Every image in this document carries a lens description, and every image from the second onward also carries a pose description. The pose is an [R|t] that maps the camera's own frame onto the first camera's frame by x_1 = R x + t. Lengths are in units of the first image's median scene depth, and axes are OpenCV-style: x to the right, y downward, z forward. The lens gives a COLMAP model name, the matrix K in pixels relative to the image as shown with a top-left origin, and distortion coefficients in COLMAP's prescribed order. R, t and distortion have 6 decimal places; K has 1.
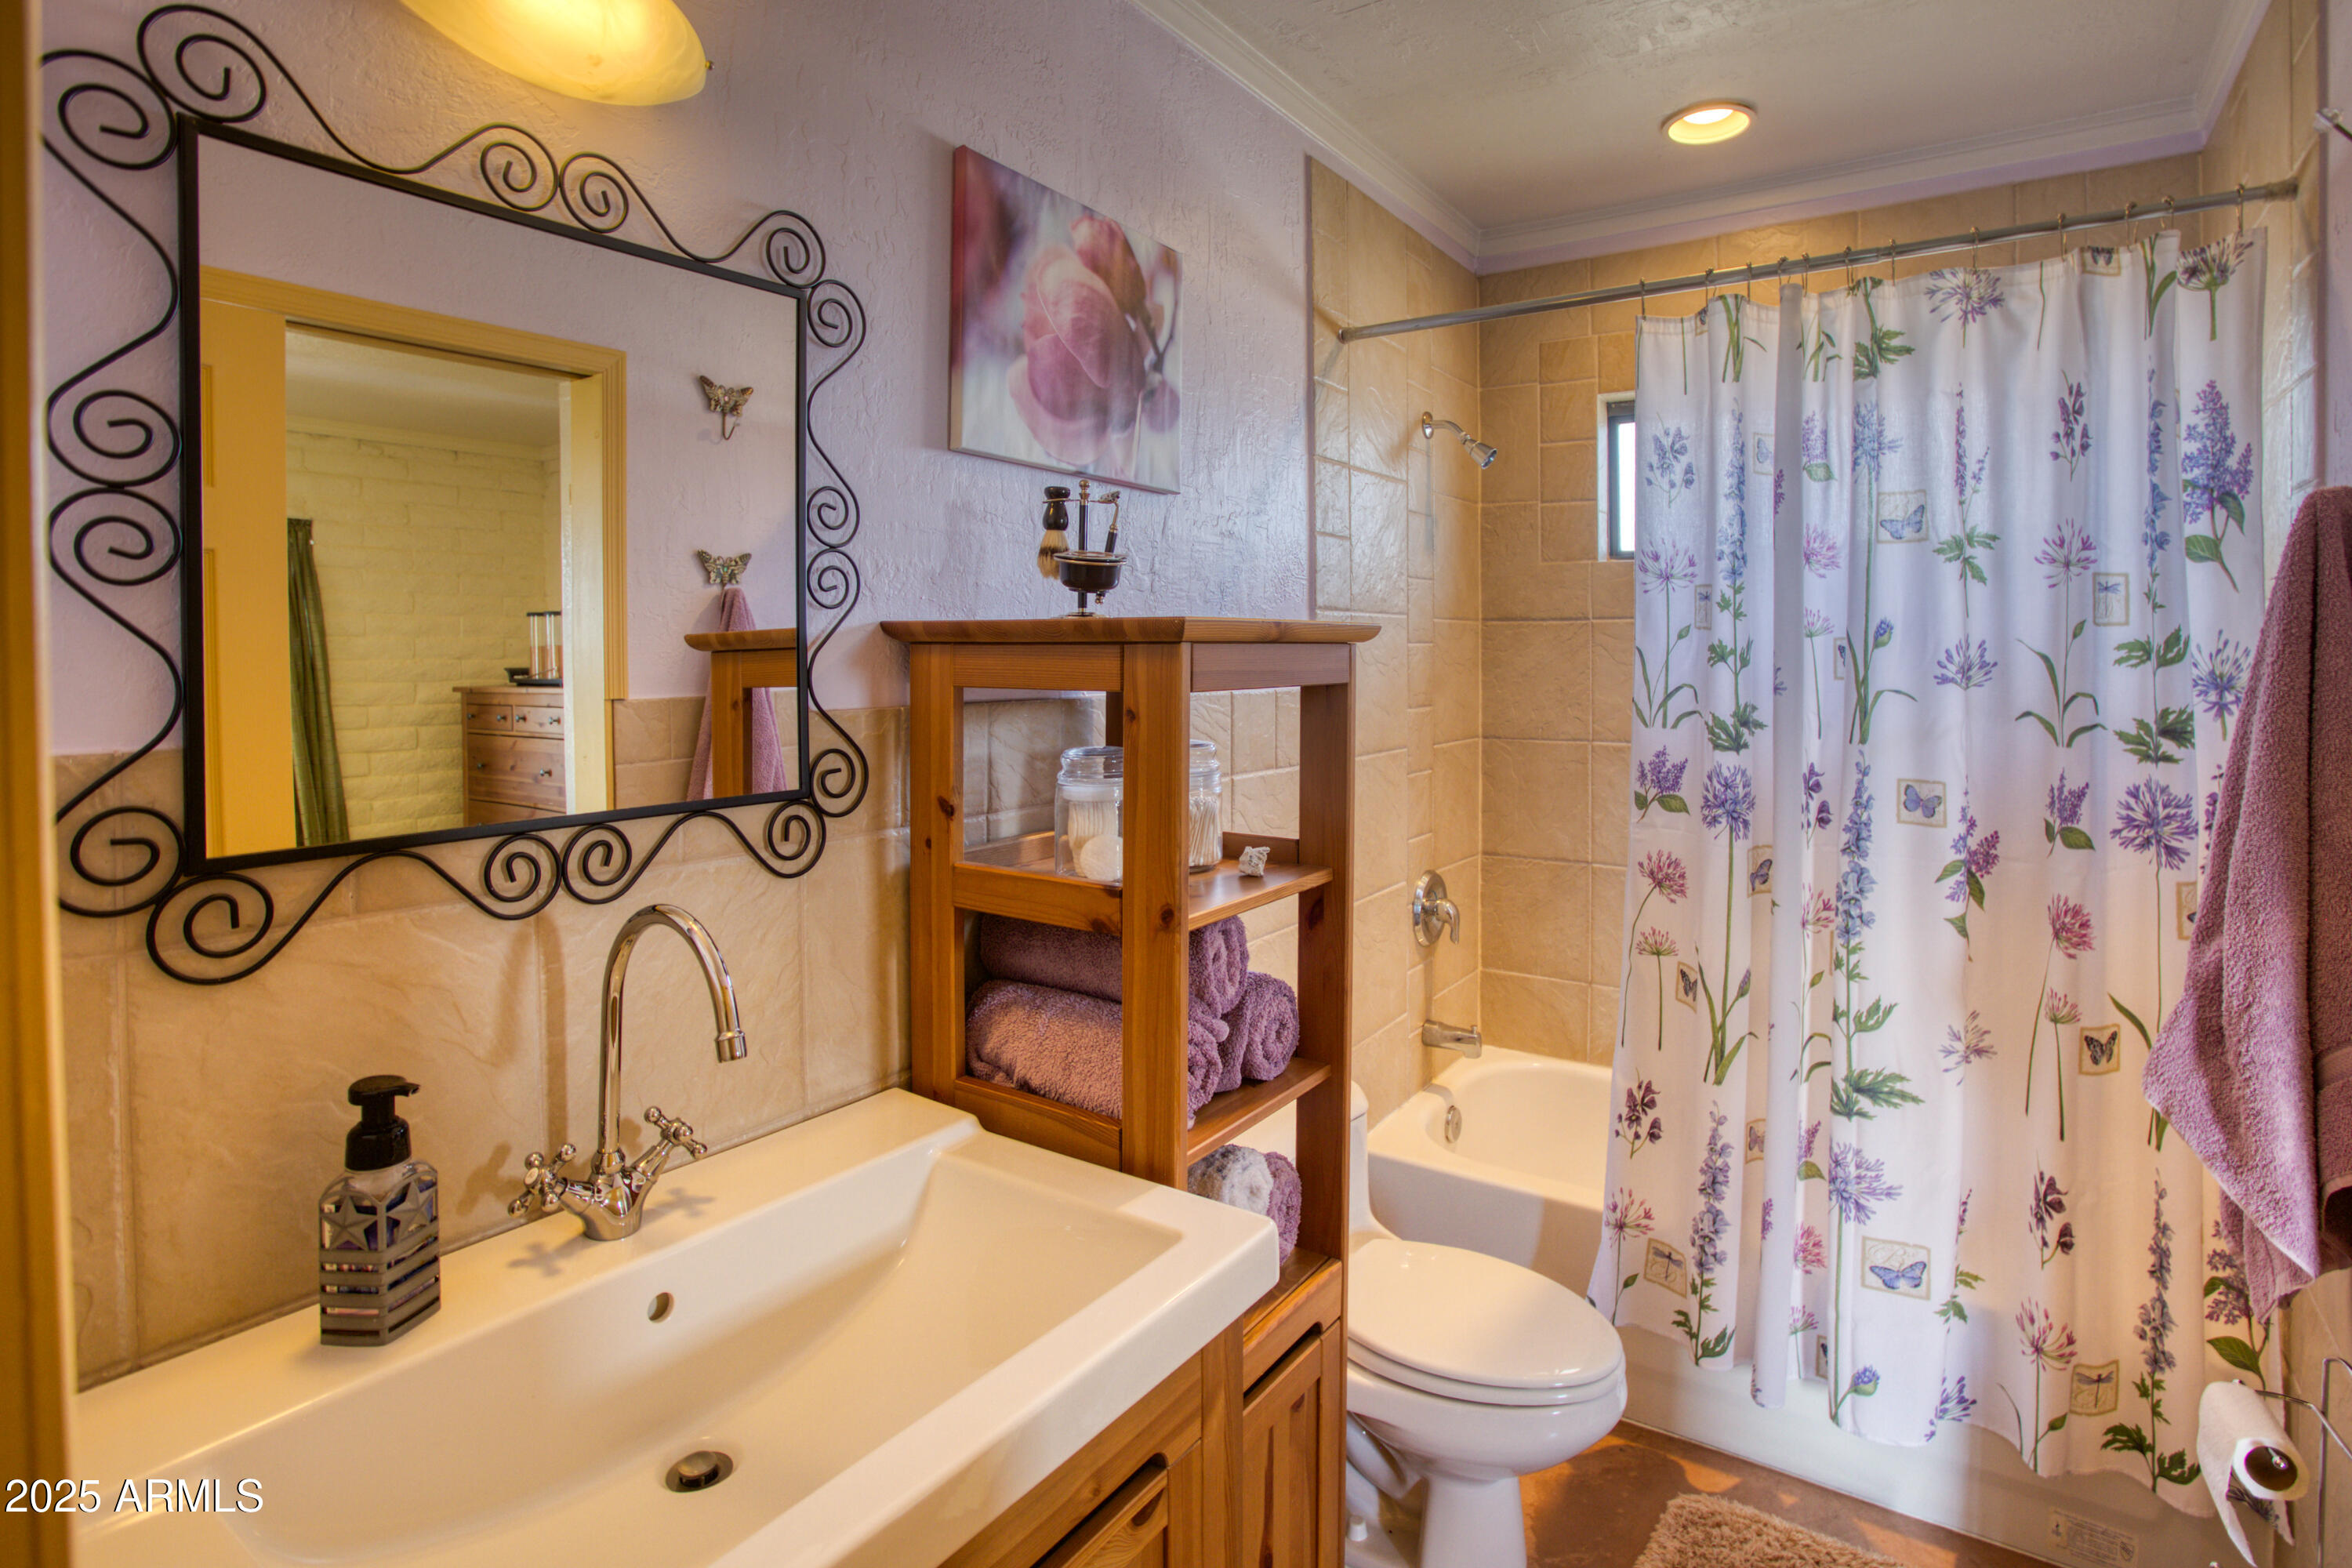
lens RADIAL K [[1221.2, 0, 1224.4], [0, 1221.2, 666.1], [0, 0, 1]] dist [-0.016924, 0.005737]
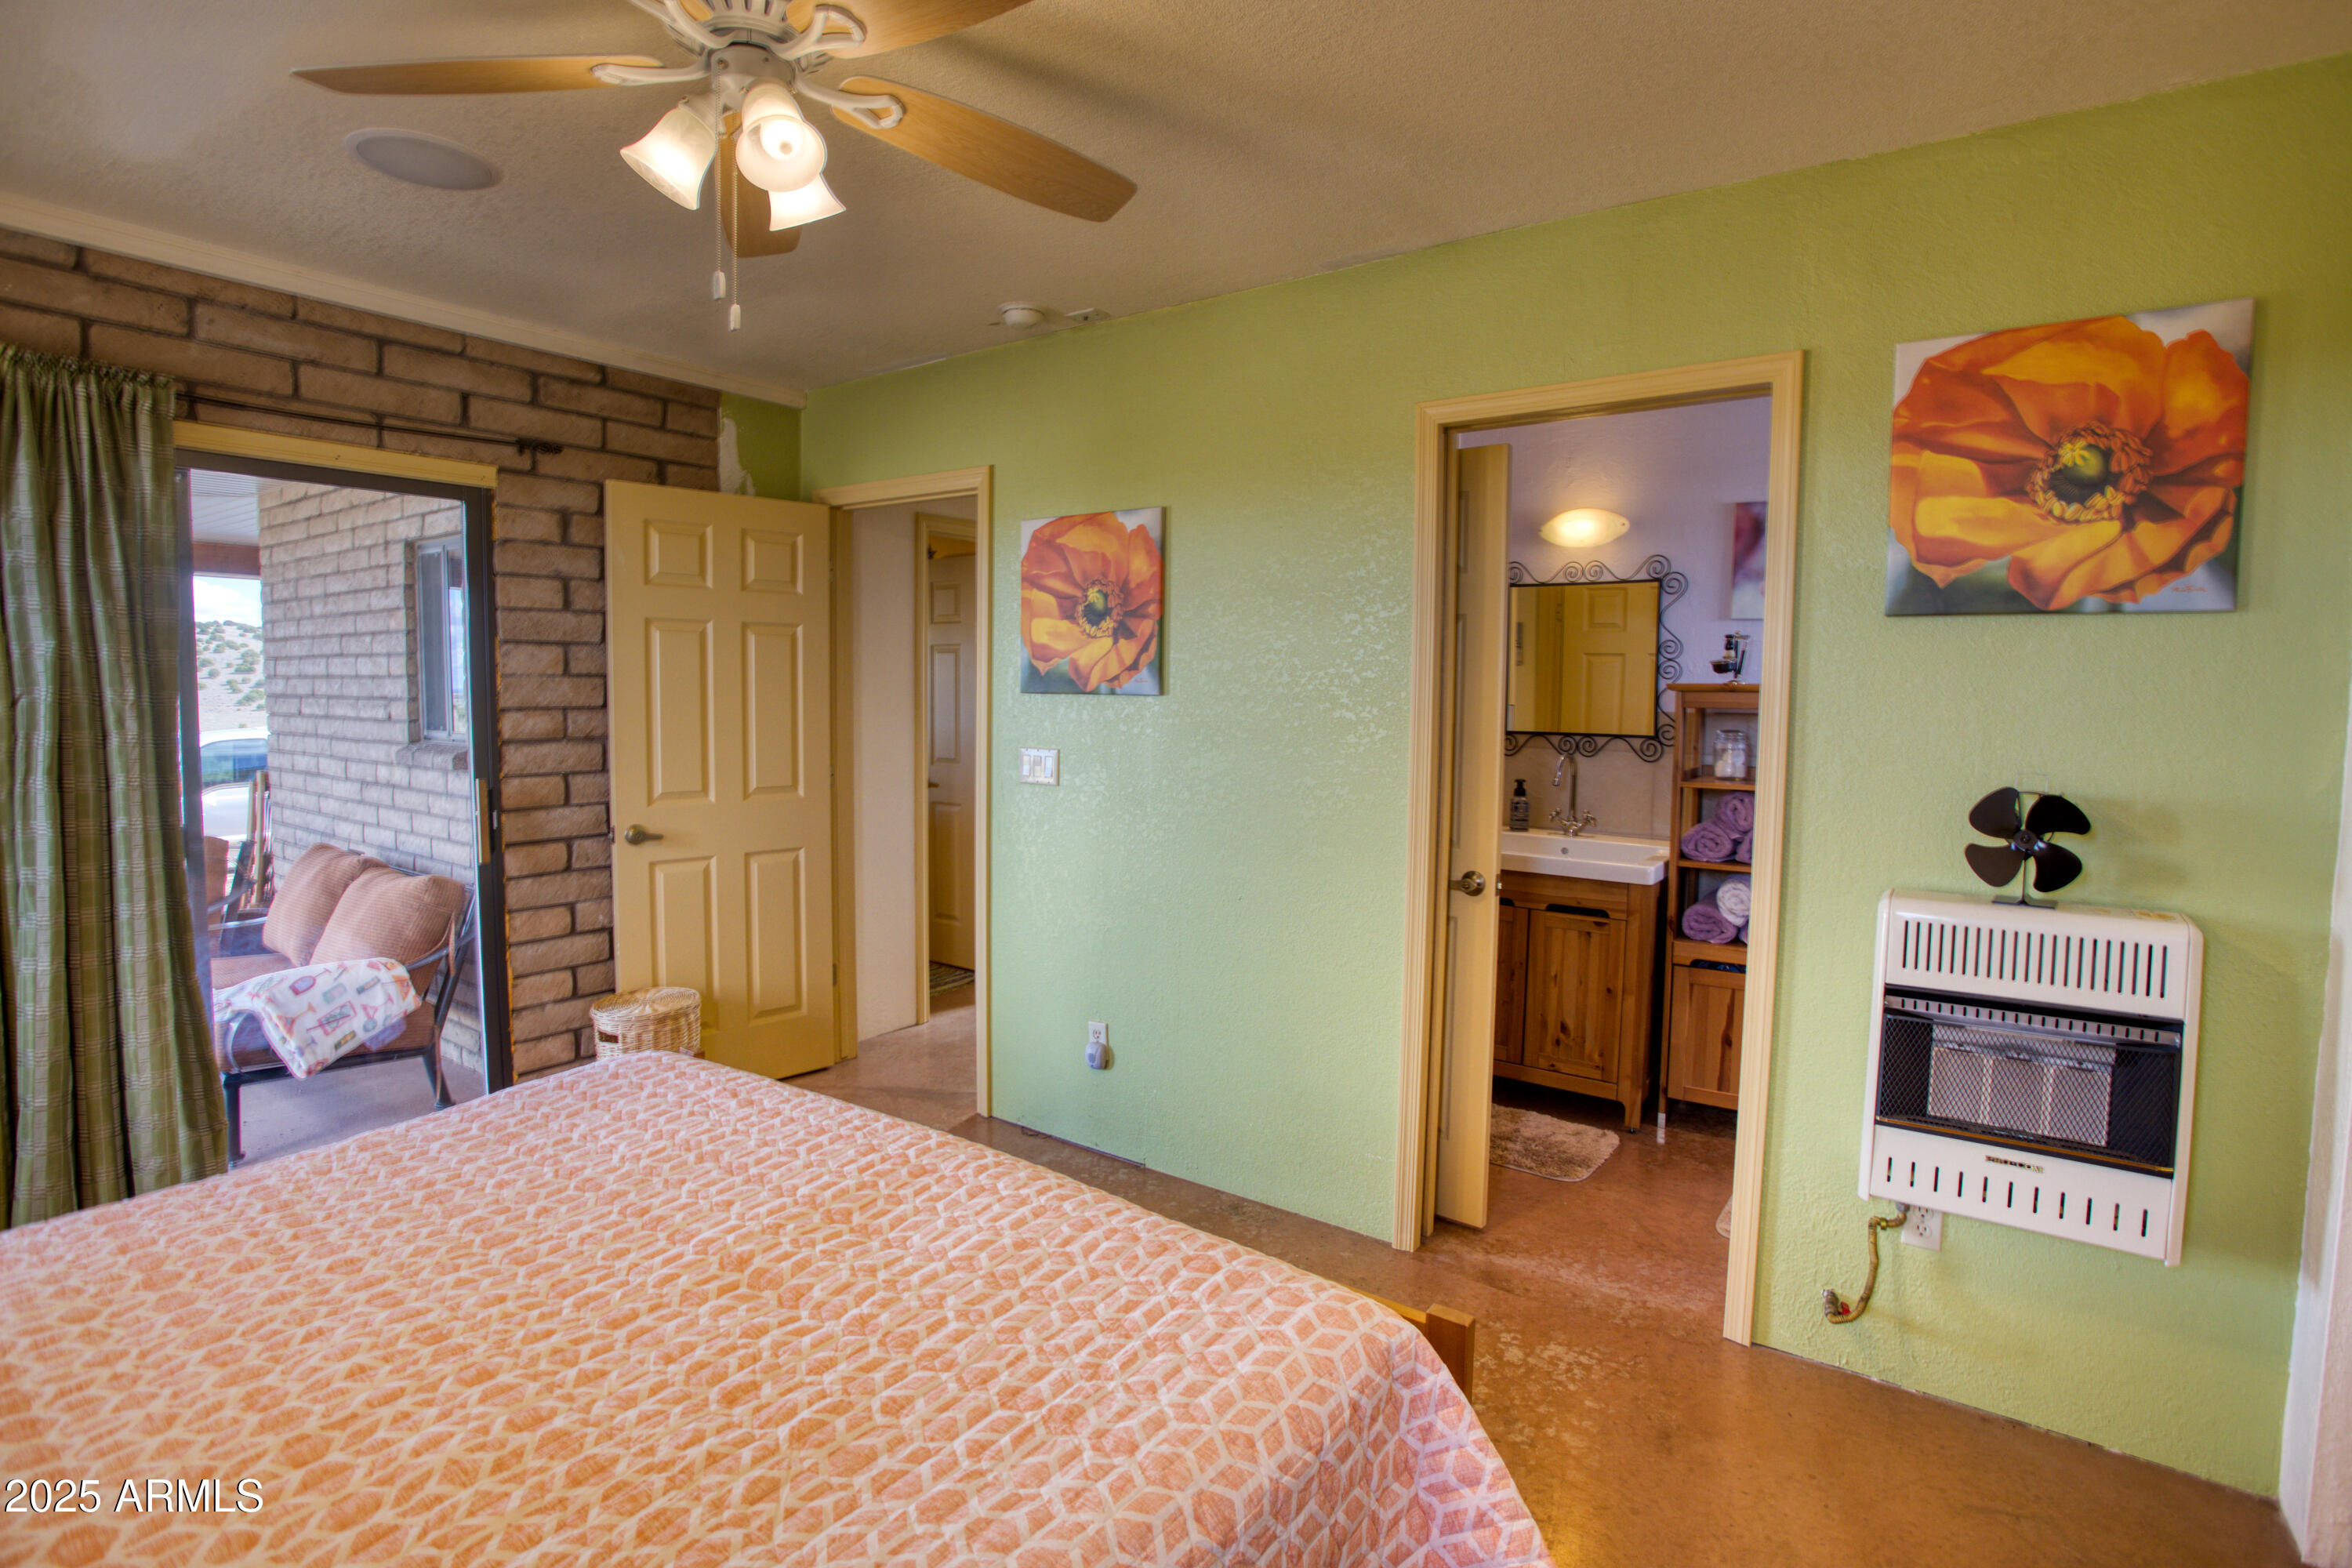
lens RADIAL K [[1149.7, 0, 1185.1], [0, 1149.7, 771.4], [0, 0, 1]] dist [-0.048133, 0.024788]
pose [[-0.036937, 0.083561, -0.995818, 2.505961], [-0.017631, 0.996288, 0.084254, -0.033858], [0.999162, 0.020670, -0.035327, -0.116176]]
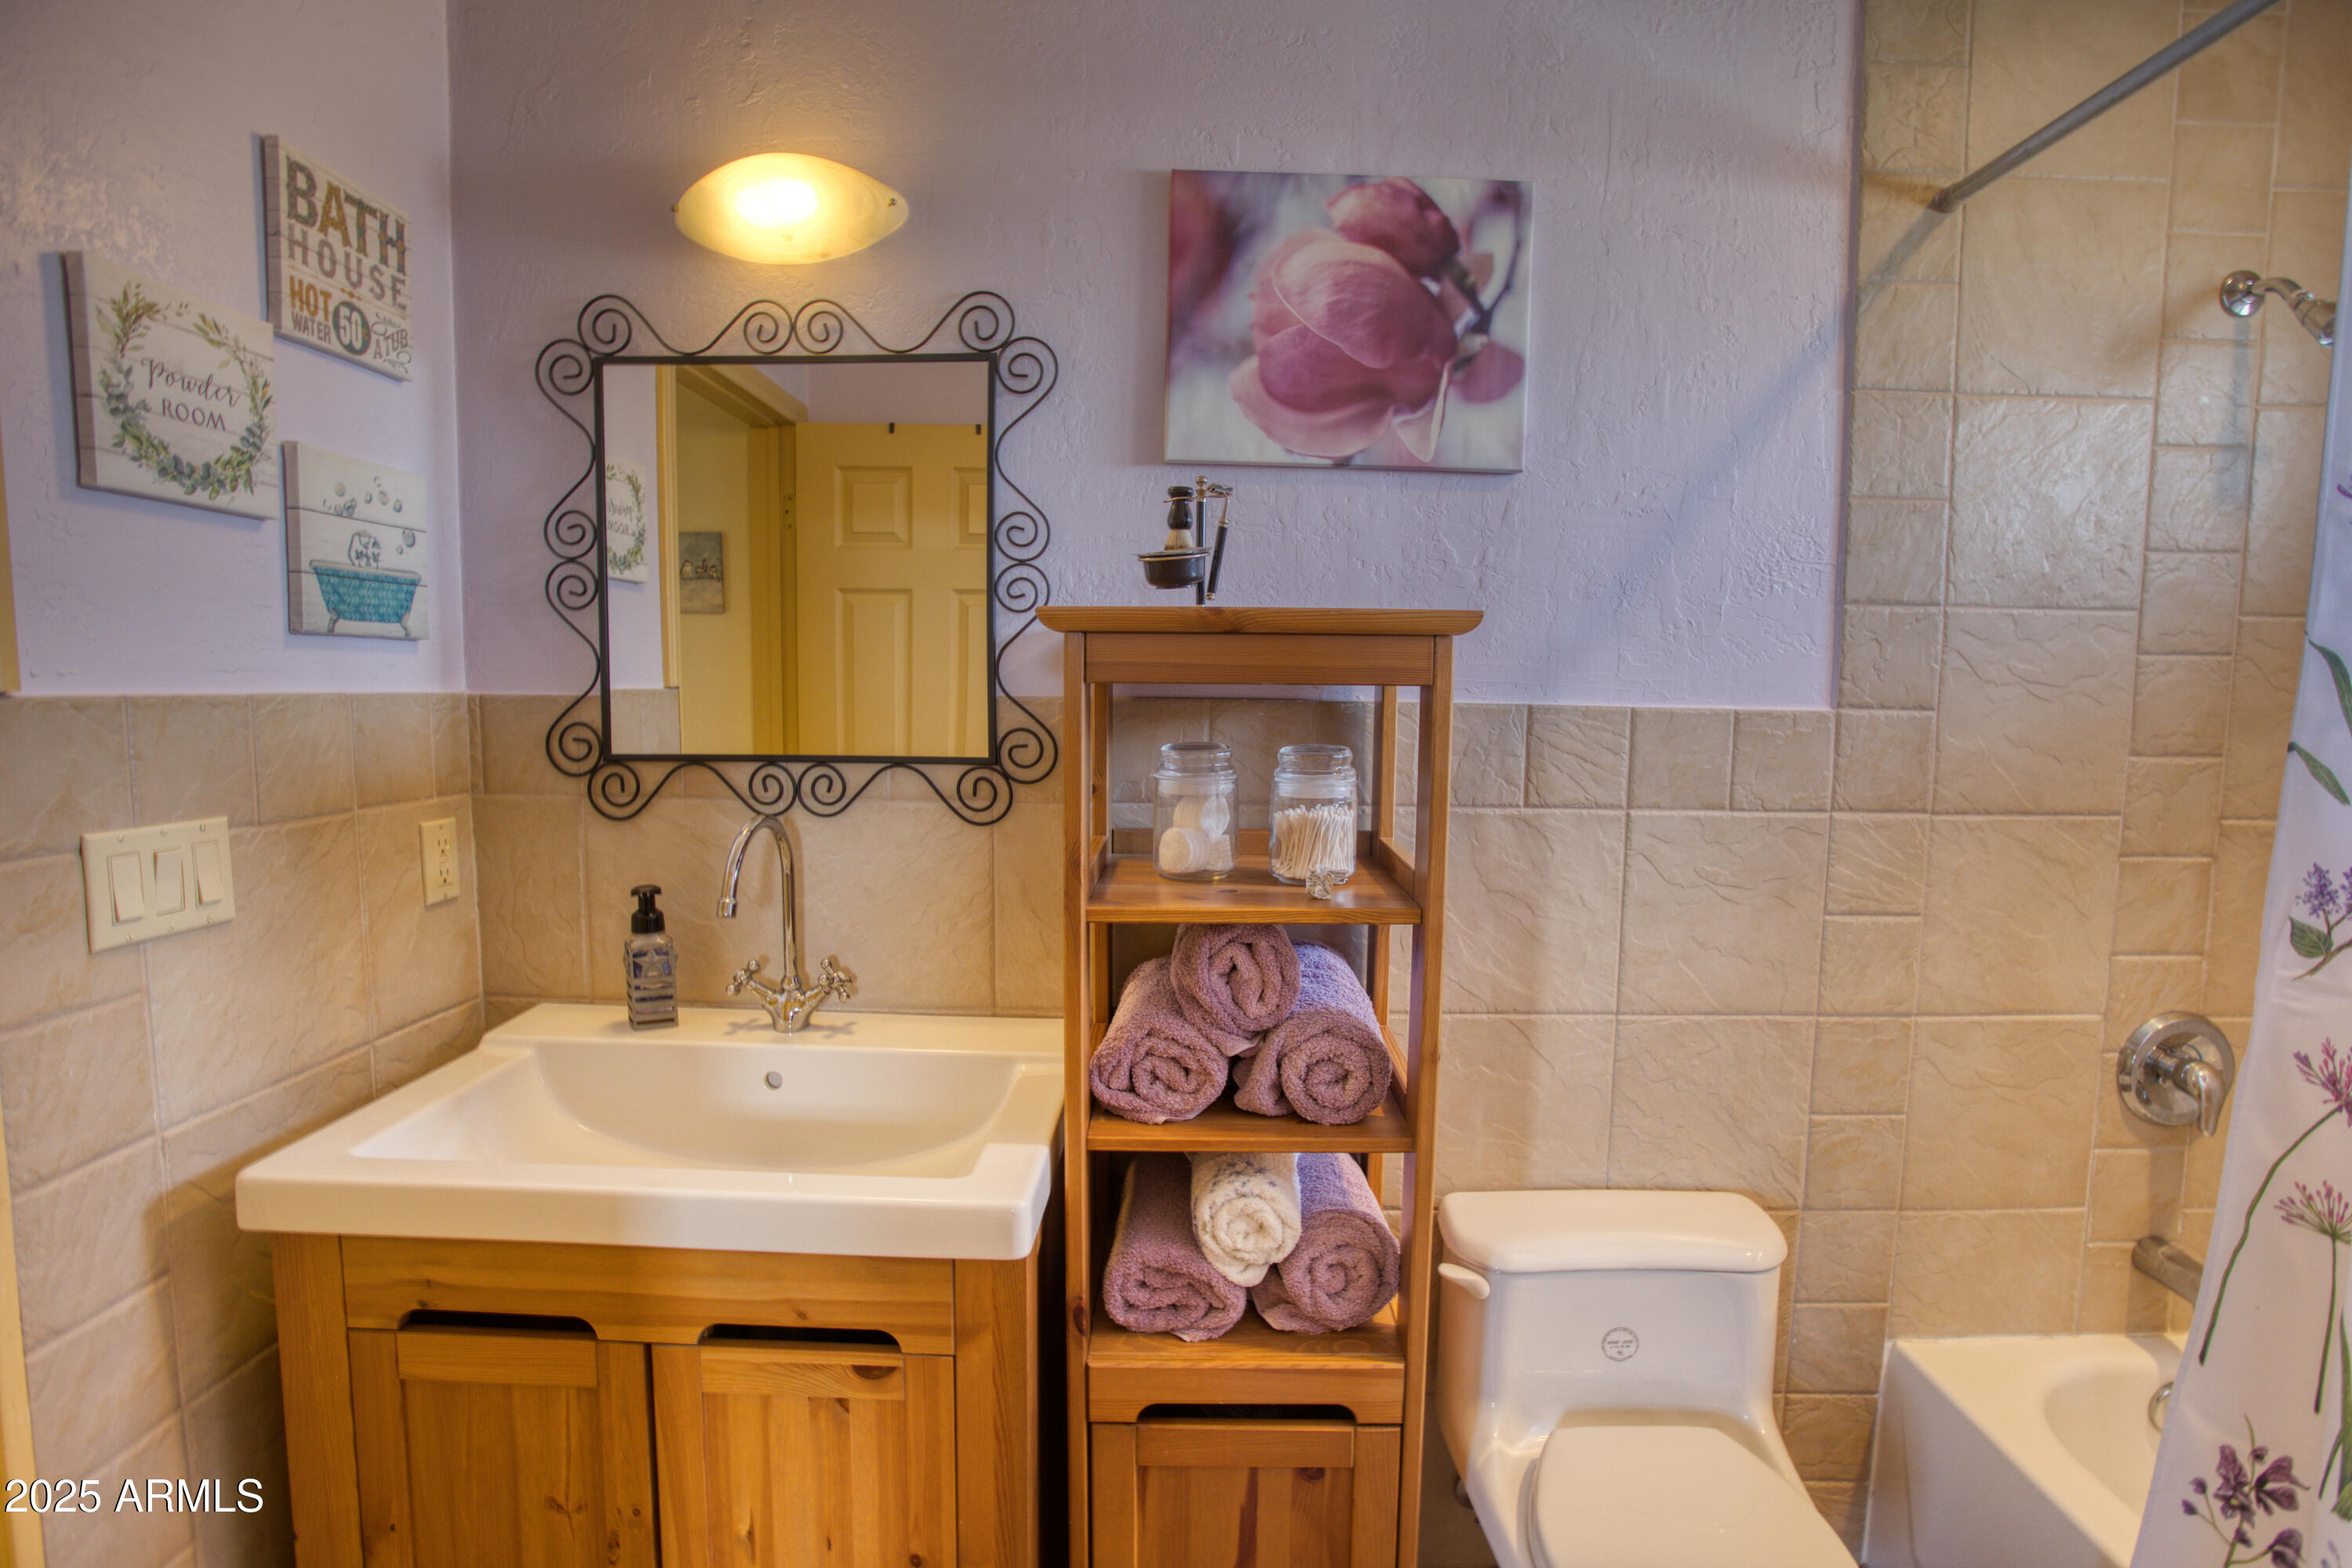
lens RADIAL K [[1149.7, 0, 1193.5], [0, 1149.7, 782.1], [0, 0, 1]] dist [-0.048133, 0.024788]
pose [[0.544105, 0.085414, -0.834658, 0.708931], [-0.023525, 0.995967, 0.086586, 0.017144], [0.838687, -0.027477, 0.543920, 0.493045]]
